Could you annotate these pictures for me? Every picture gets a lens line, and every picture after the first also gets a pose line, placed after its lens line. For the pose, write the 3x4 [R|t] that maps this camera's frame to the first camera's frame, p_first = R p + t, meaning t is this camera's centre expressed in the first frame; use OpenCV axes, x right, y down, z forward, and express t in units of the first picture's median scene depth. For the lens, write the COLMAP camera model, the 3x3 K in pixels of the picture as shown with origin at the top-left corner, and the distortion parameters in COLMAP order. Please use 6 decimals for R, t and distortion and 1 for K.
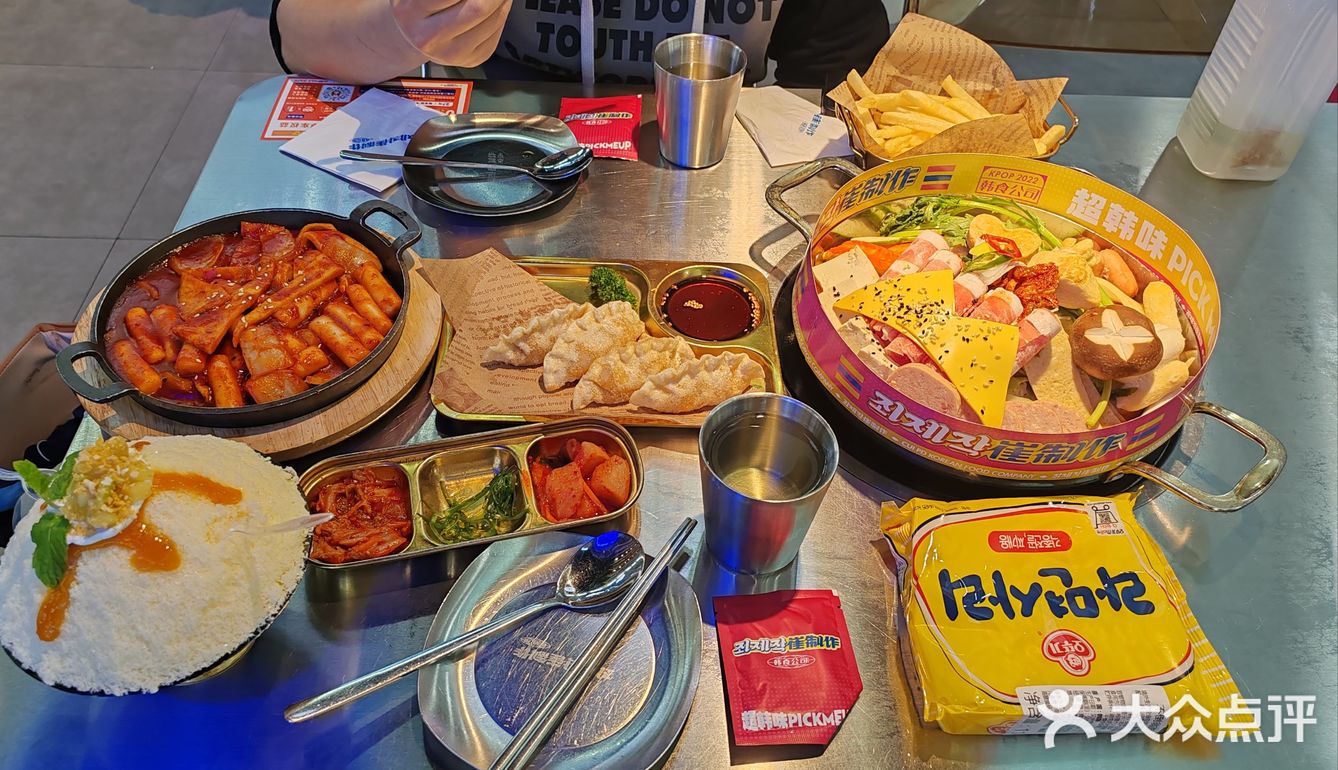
lens RADIAL K [[3118.6, 0, 669.0], [0, 3118.6, 385.1], [0, 0, 1]] dist [-0.018832, 0.000000]
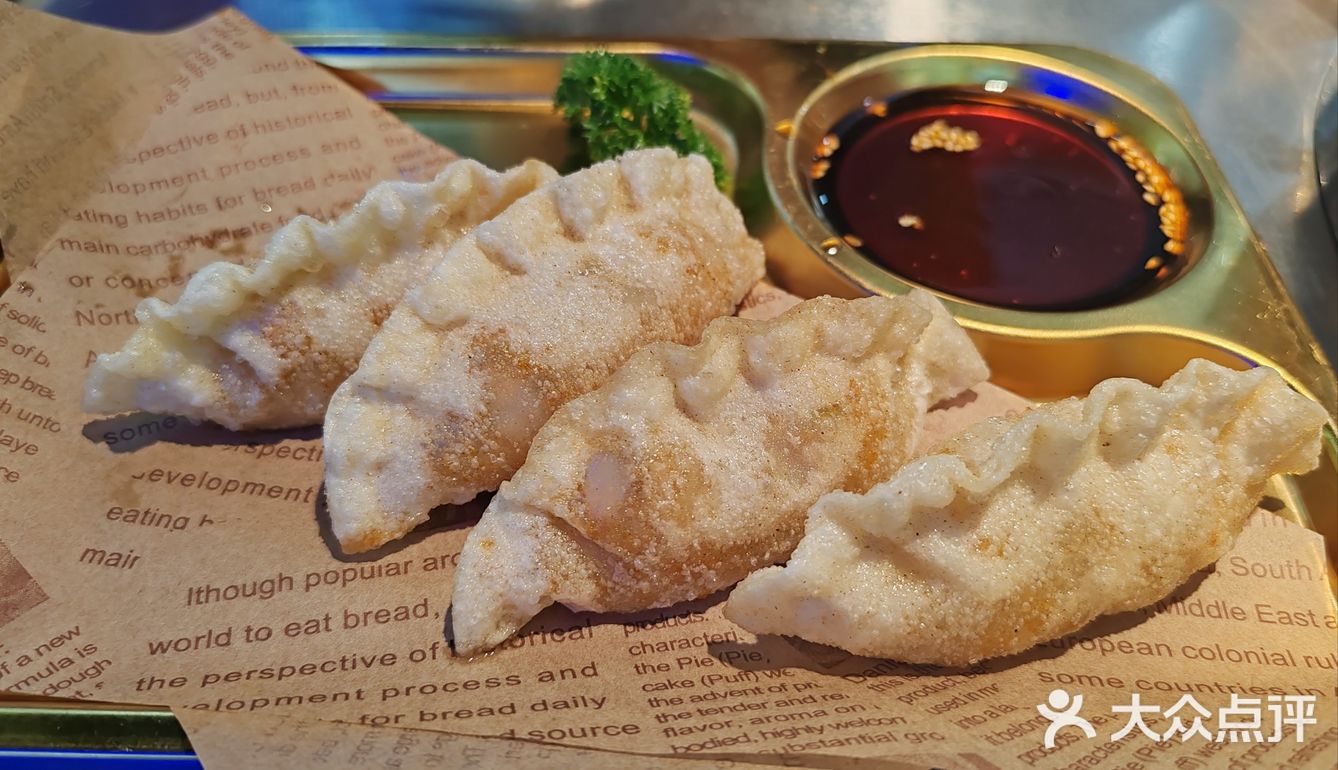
lens RADIAL K [[3118.6, 0, 669.2], [0, 3118.6, 384.2], [0, 0, 1]] dist [-0.018832, 0.000000]
pose [[0.999730, -0.019488, -0.012670, -0.013091], [0.019634, 0.999741, 0.011525, -0.011823], [0.012442, -0.011771, 0.999853, 0.771896]]
